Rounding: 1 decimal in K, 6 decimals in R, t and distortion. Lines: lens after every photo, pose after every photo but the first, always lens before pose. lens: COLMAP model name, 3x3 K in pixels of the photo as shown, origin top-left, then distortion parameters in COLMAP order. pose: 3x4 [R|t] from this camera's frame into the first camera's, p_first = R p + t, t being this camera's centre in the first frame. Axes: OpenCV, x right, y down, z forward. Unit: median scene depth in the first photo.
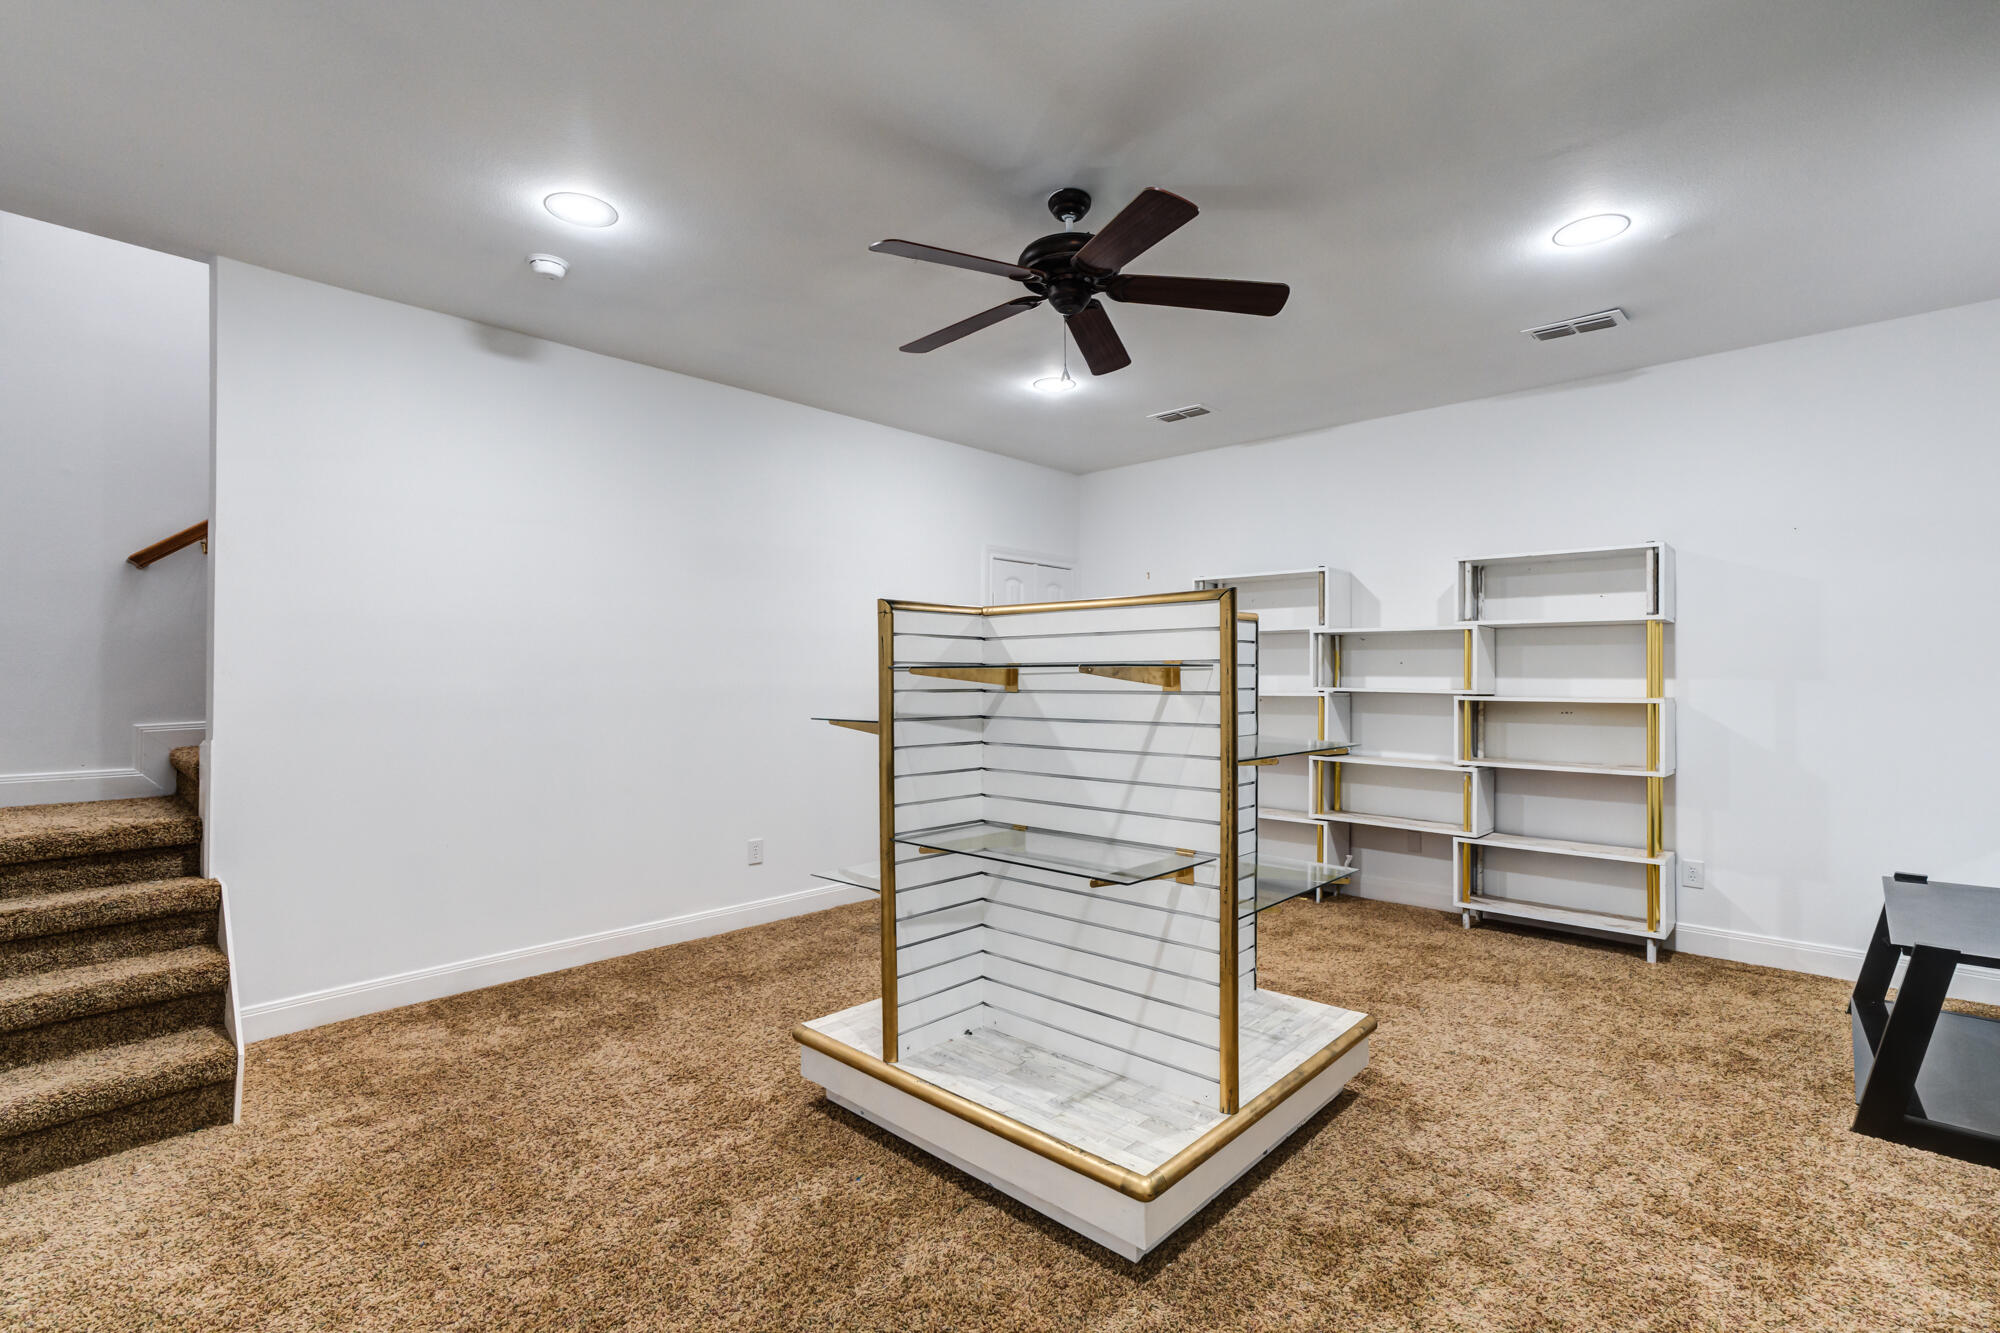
lens RADIAL K [[911.5, 0, 1008.2], [0, 911.5, 678.7], [0, 0, 1]] dist [-0.018029, 0.014088]
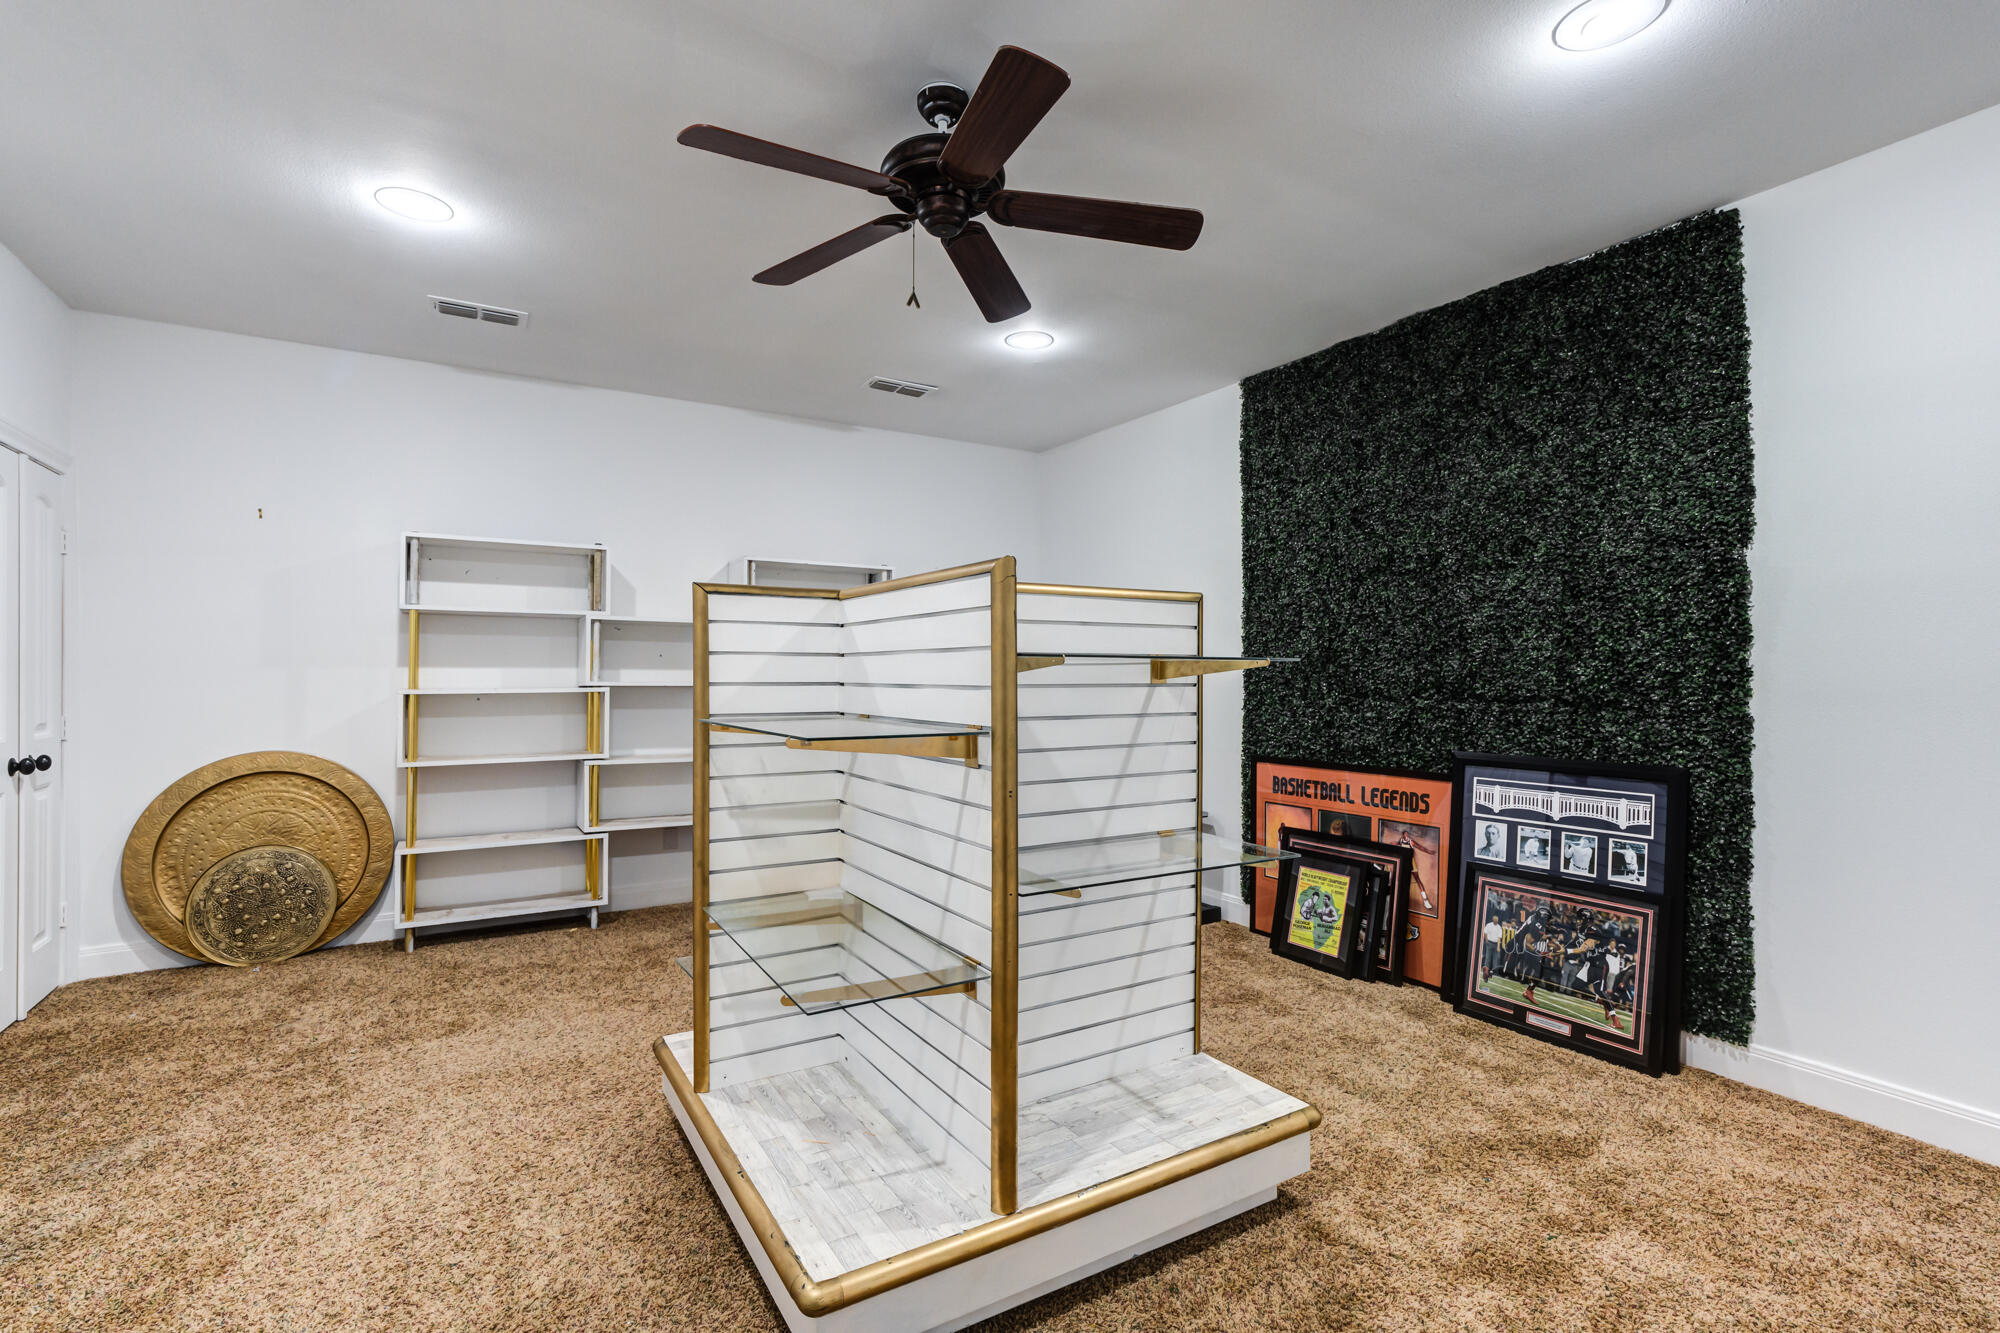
lens RADIAL K [[911.5, 0, 1003.3], [0, 911.5, 661.1], [0, 0, 1]] dist [-0.018029, 0.014088]
pose [[0.277380, 0.010917, 0.960698, -0.461619], [-0.000518, 0.999937, -0.011213, -0.000346], [-0.960760, 0.002613, 0.277368, 0.455506]]
